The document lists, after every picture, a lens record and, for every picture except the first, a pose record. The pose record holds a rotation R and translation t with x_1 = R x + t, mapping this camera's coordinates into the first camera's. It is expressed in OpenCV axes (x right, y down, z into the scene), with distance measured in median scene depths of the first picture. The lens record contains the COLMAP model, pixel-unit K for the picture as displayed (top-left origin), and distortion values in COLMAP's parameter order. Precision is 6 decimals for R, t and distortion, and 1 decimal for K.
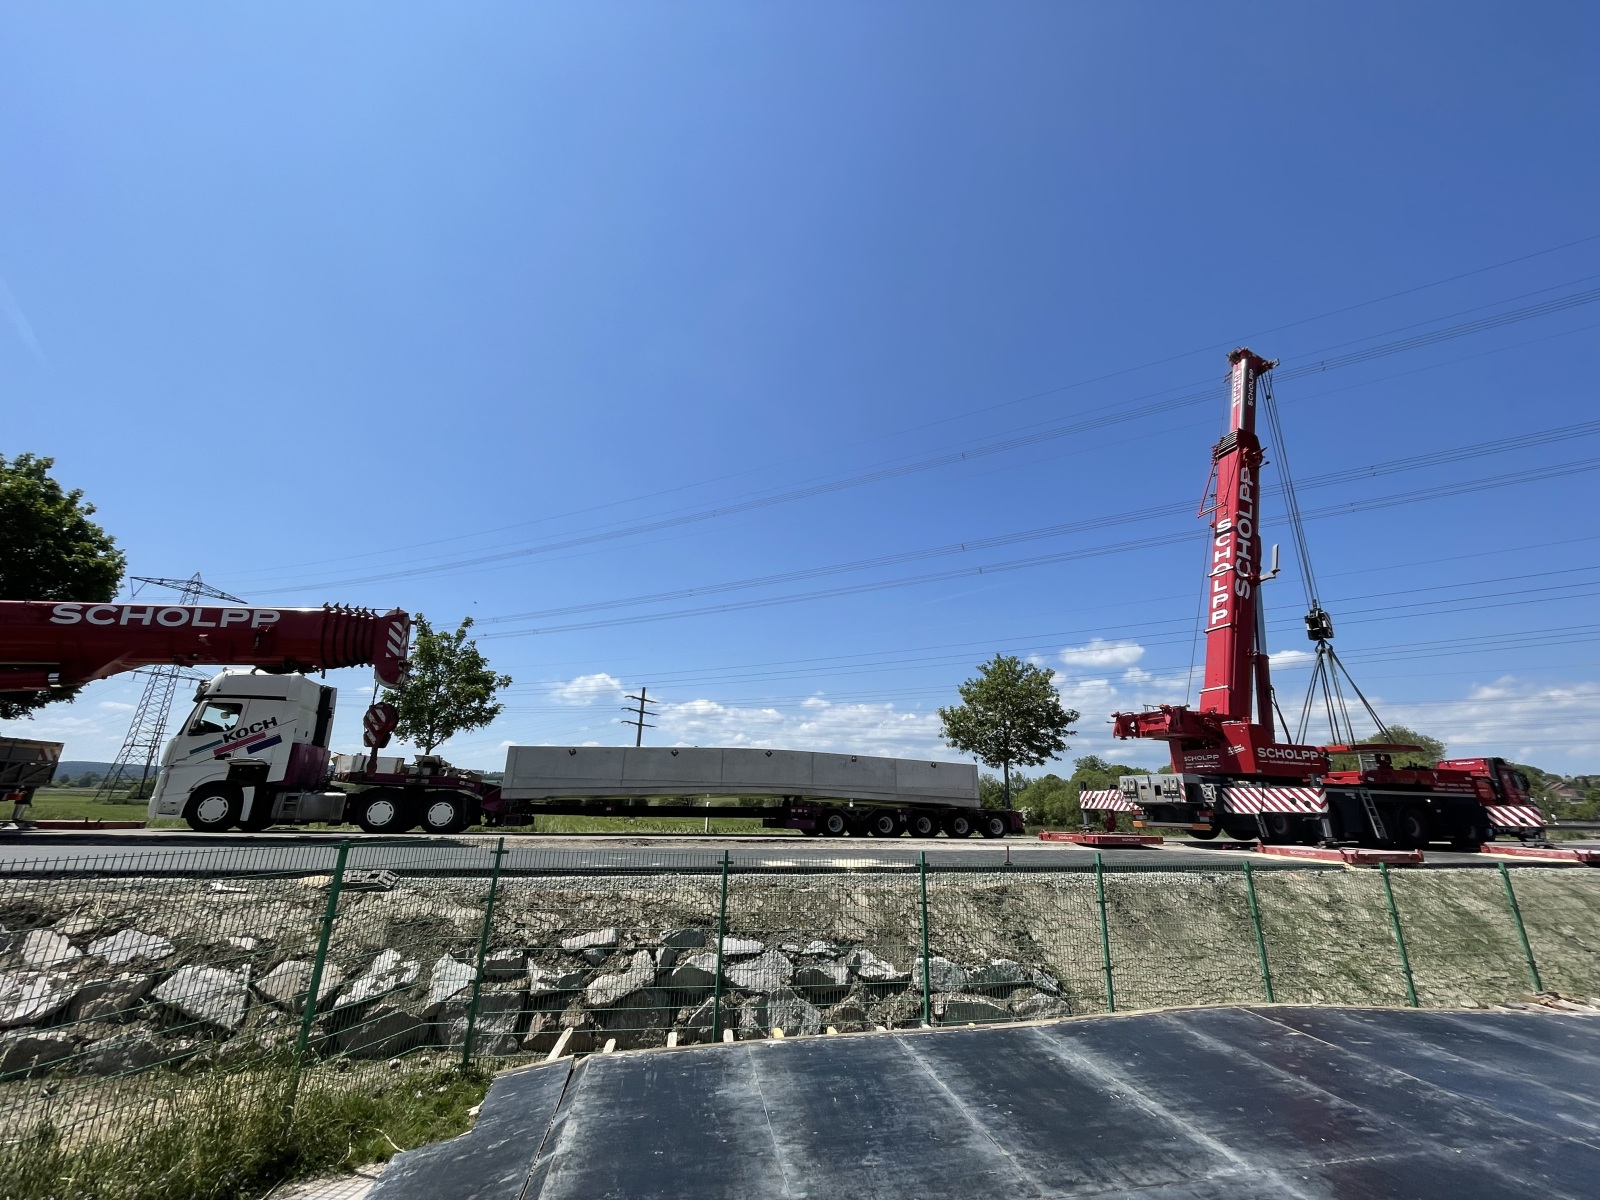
lens RADIAL K [[652.6, 0, 787.9], [0, 652.6, 600.9], [0, 0, 1]] dist [0.009360, -0.001177]
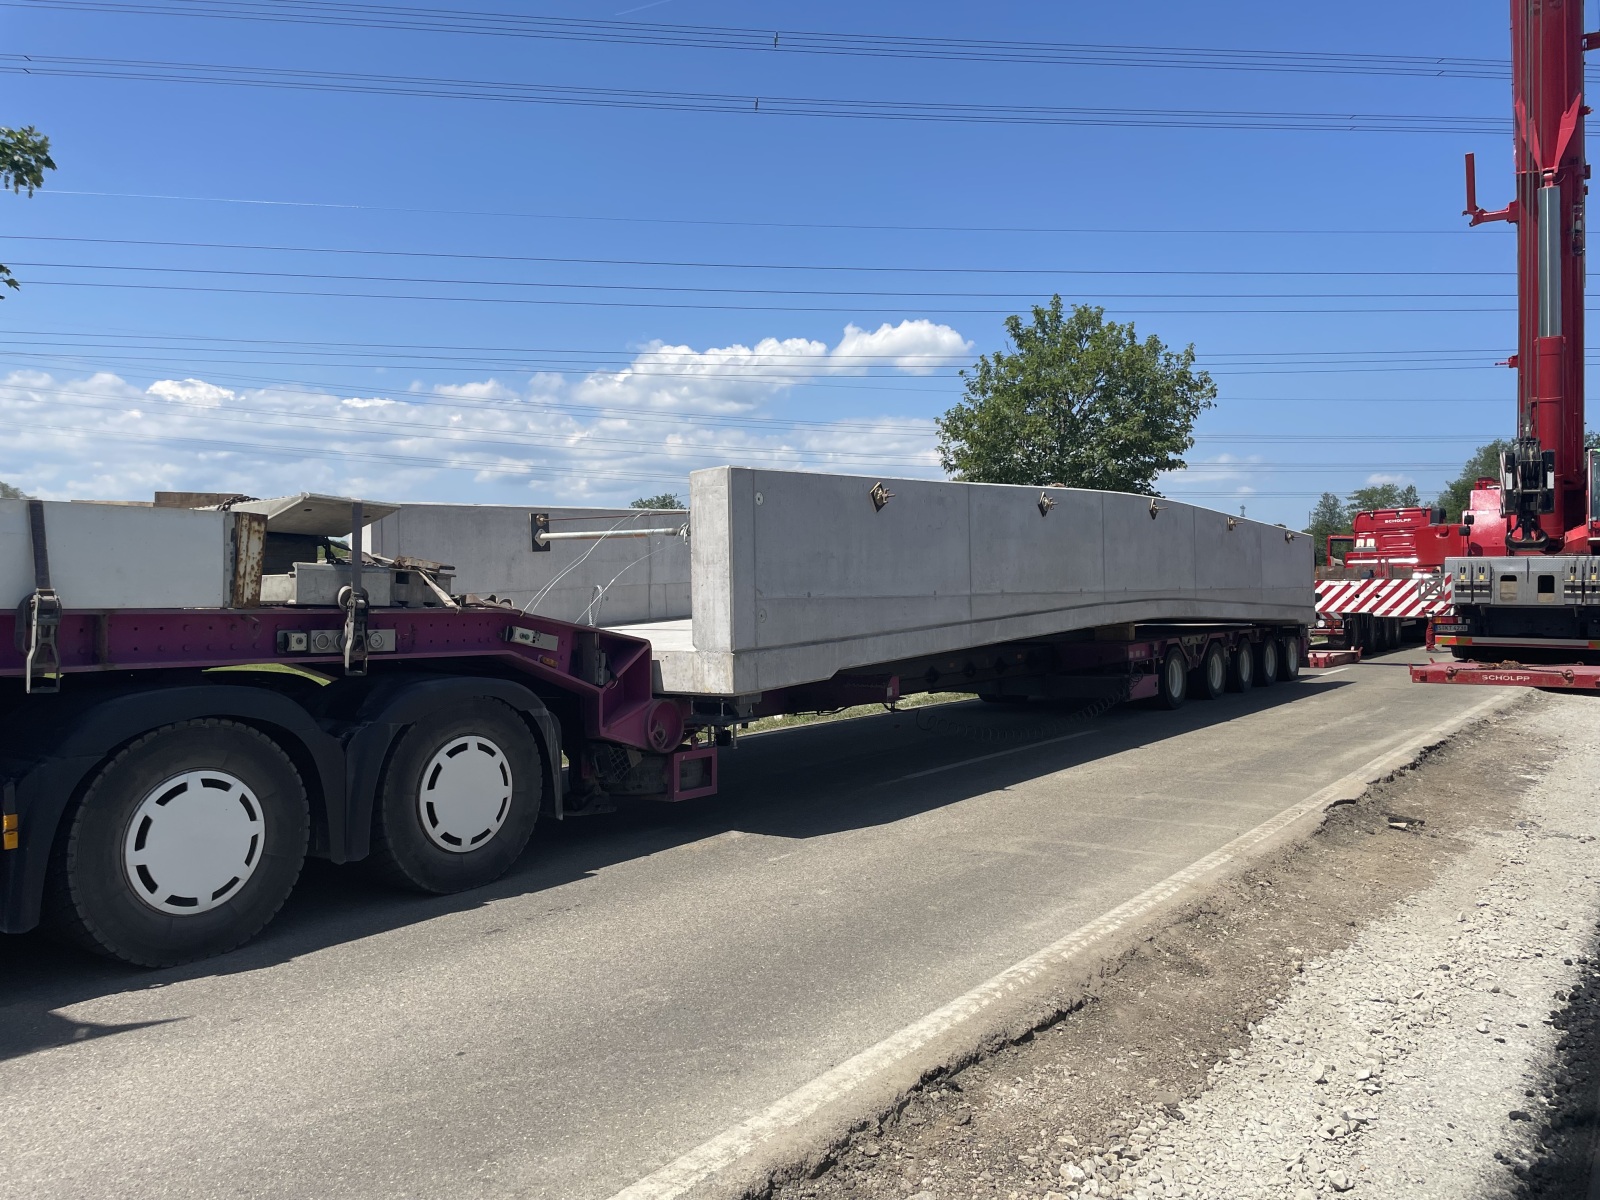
lens RADIAL K [[1220.1, 0, 801.2], [0, 1220.1, 593.6], [0, 0, 1]] dist [0.086254, -0.114804]
pose [[0.802155, -0.024934, 0.596595, -0.490865], [-0.163717, 0.951655, 0.259901, 0.114056], [-0.574233, -0.306154, 0.759293, 0.499294]]
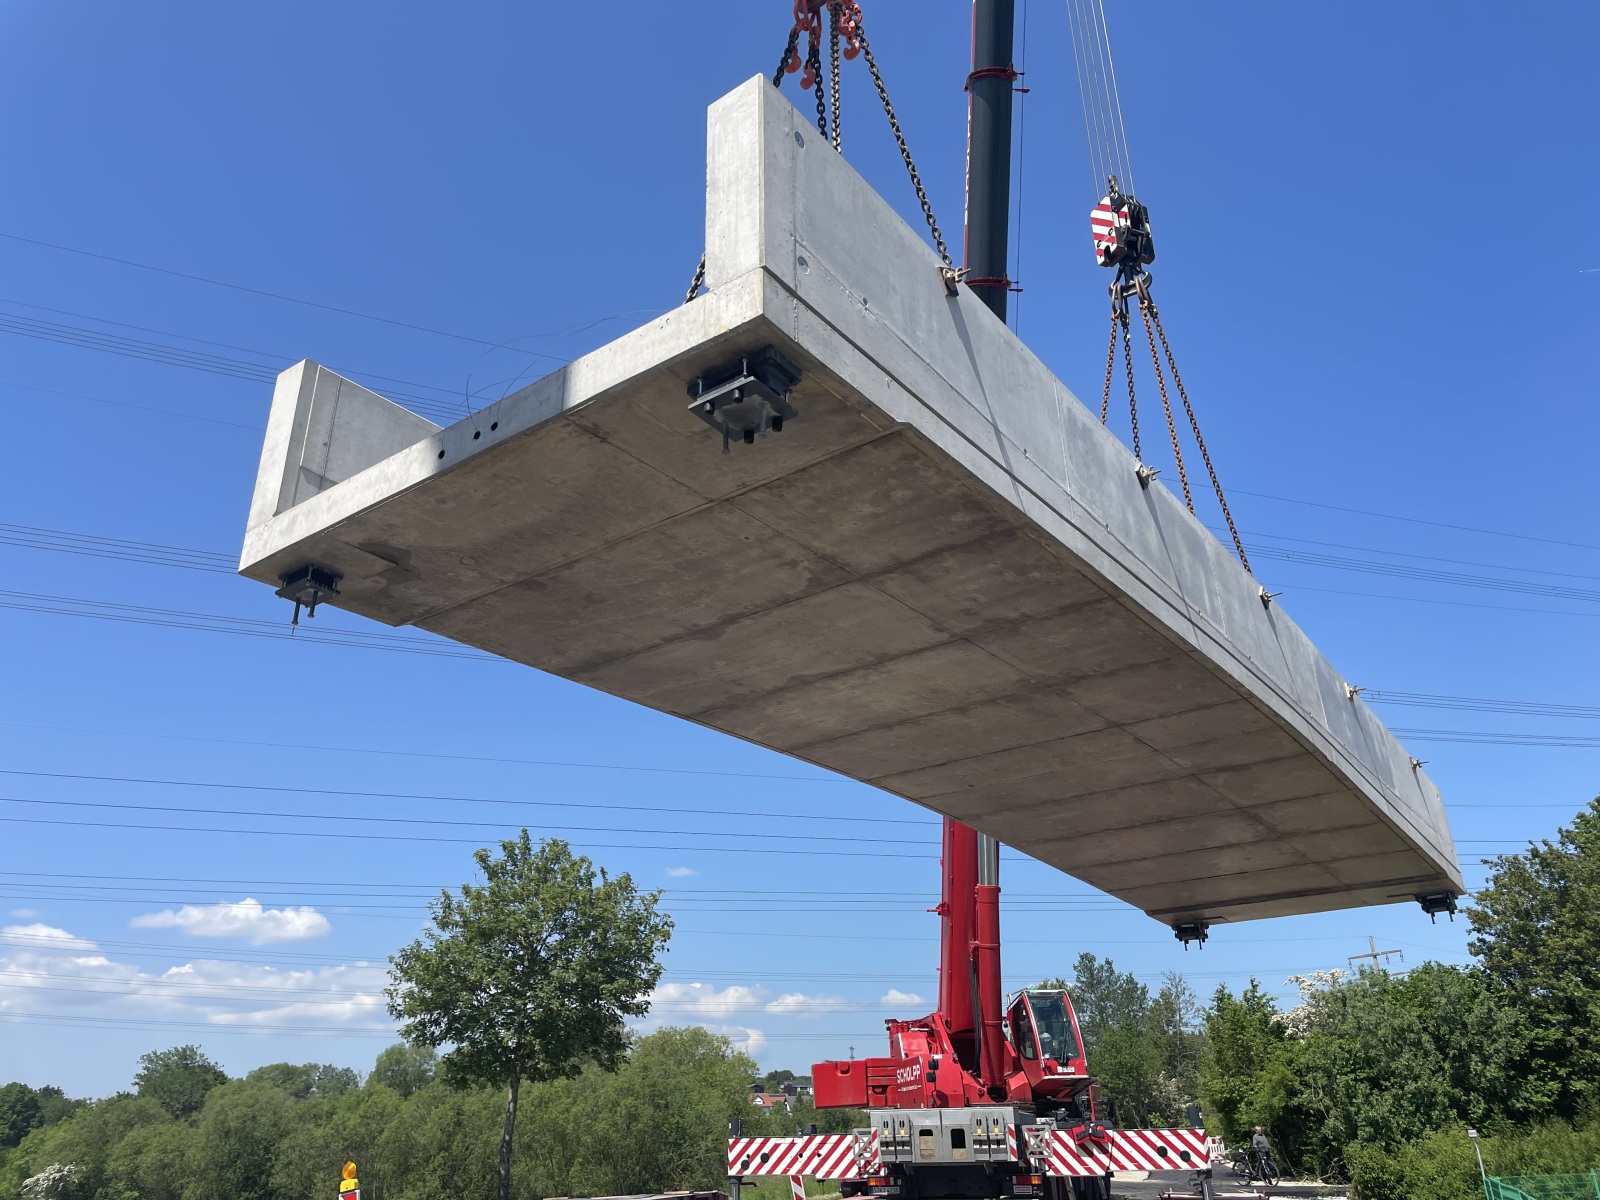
lens RADIAL K [[1220.1, 0, 783.0], [0, 1220.1, 588.3], [0, 0, 1]] dist [0.086254, -0.114804]
pose [[0.601008, 0.290433, 0.744606, -0.380559], [-0.203635, 0.956537, -0.208733, 0.083131], [-0.772866, -0.026177, 0.634029, 0.411289]]
